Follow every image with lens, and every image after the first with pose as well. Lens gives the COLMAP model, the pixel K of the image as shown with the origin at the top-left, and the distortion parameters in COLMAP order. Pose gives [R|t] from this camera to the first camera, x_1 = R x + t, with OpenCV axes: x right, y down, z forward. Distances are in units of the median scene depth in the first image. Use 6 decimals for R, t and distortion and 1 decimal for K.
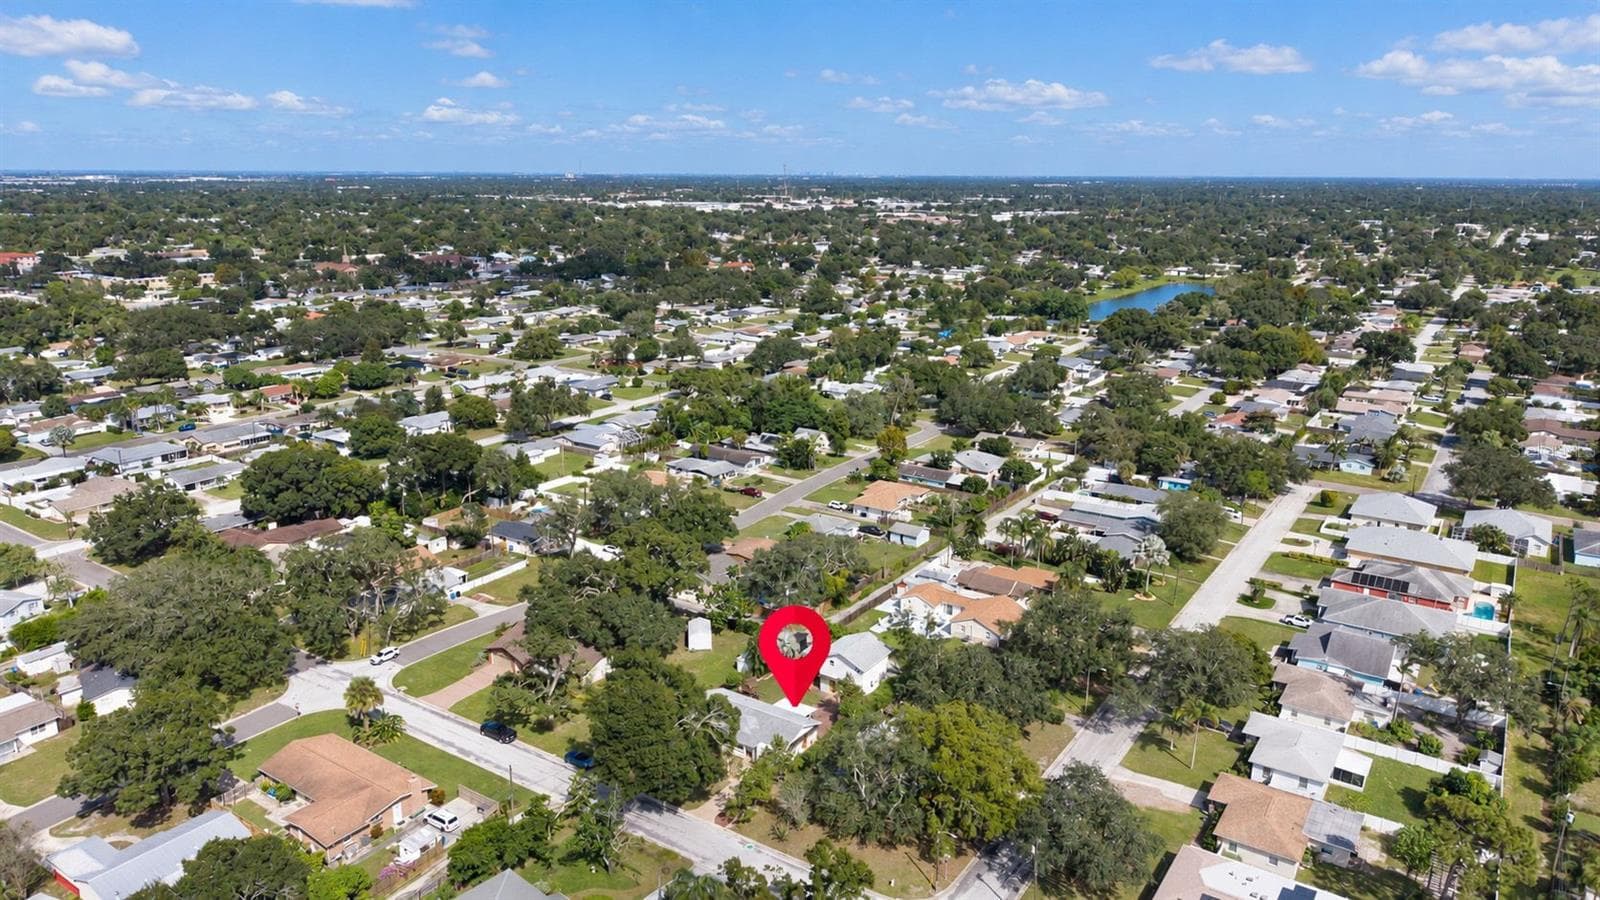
lens RADIAL K [[1060.3, 0, 800.0], [0, 1060.3, 450.0], [0, 0, 1]] dist [0.031345, -0.034570]
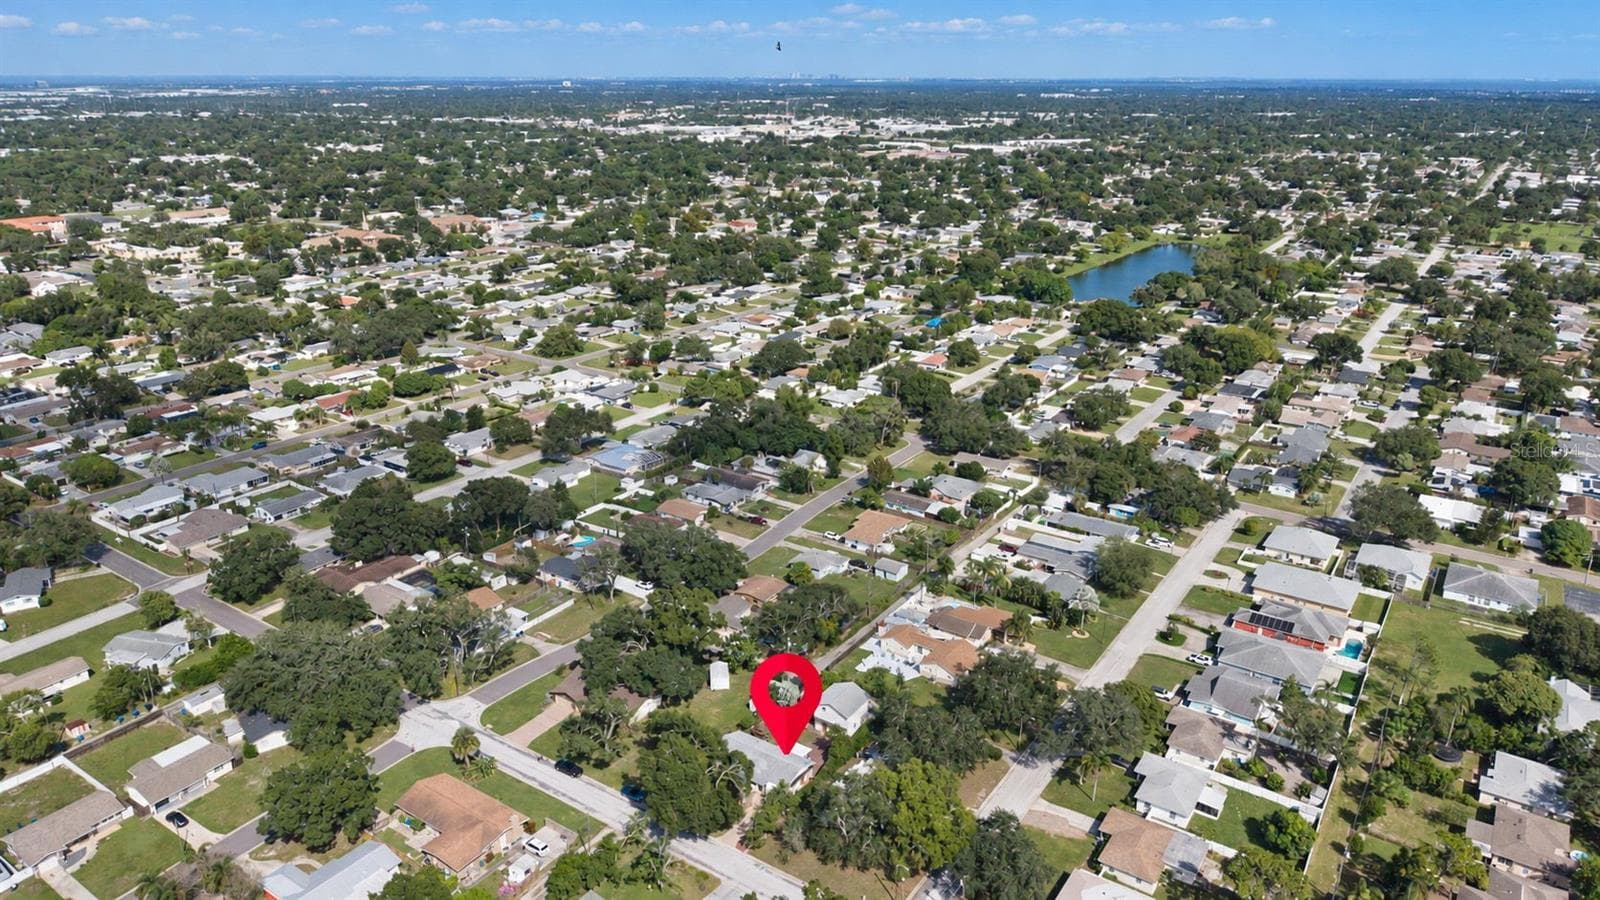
lens RADIAL K [[1060.3, 0, 800.0], [0, 1060.3, 450.0], [0, 0, 1]] dist [0.031345, -0.034570]
pose [[0.999993, -0.002576, -0.002863, 0.003427], [0.002809, 0.996432, 0.084355, -0.132053], [0.002635, -0.084363, 0.996432, -0.152609]]
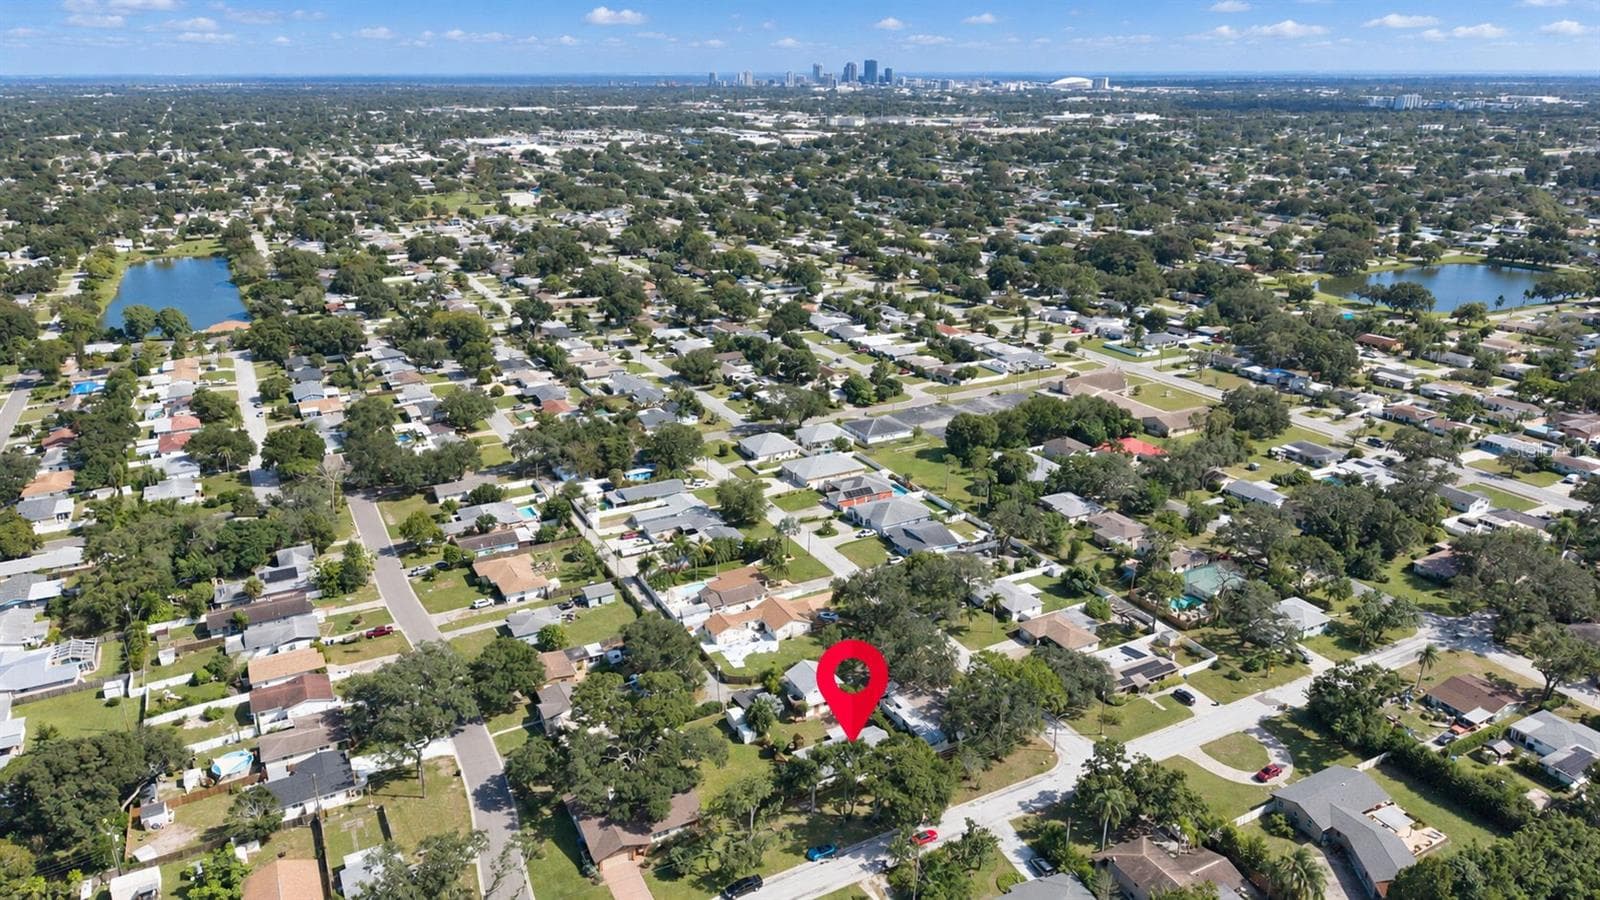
lens RADIAL K [[1060.3, 0, 800.0], [0, 1060.3, 450.0], [0, 0, 1]] dist [0.031345, -0.034570]
pose [[0.458617, -0.302340, 0.835620, -0.584408], [0.226789, 0.949025, 0.218902, -0.221752], [-0.859207, 0.089117, 0.503807, 0.200217]]
